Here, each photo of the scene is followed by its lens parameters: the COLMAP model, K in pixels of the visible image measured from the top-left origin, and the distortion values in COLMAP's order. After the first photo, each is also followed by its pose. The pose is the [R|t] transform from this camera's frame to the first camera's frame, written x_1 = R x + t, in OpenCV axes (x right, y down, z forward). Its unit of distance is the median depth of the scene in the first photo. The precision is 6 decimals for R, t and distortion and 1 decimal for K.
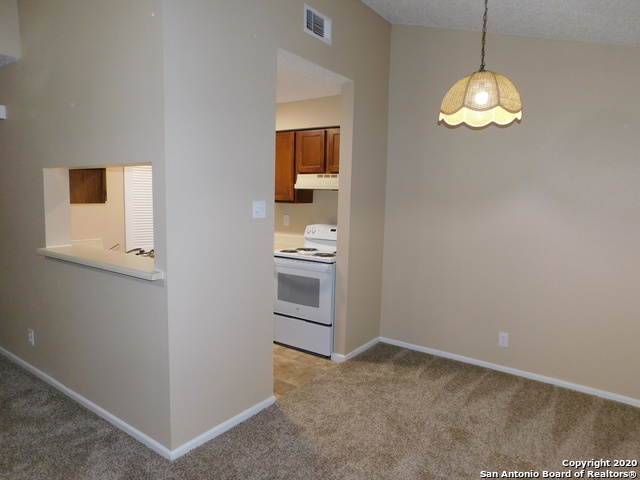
lens RADIAL K [[429.0, 0, 317.2], [0, 429.0, 243.3], [0, 0, 1]] dist [-0.054193, 0.045488]
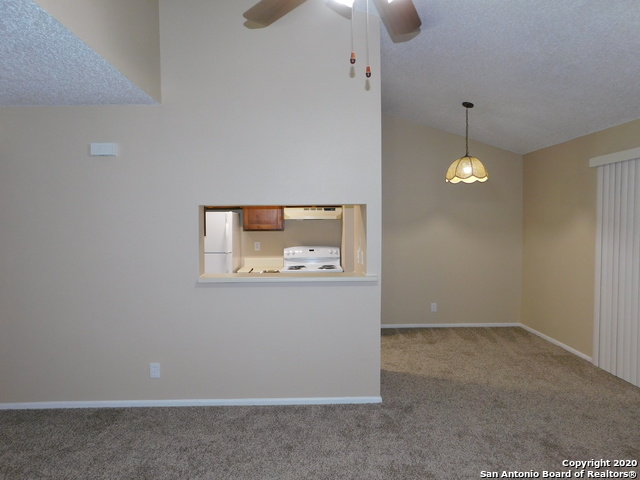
lens RADIAL K [[429.0, 0, 318.8], [0, 429.0, 240.8], [0, 0, 1]] dist [-0.054193, 0.045488]
pose [[0.792446, -0.052976, 0.607637, -0.862227], [0.095086, 0.994771, -0.037277, -0.010038], [-0.602485, 0.087318, 0.793339, -0.064473]]
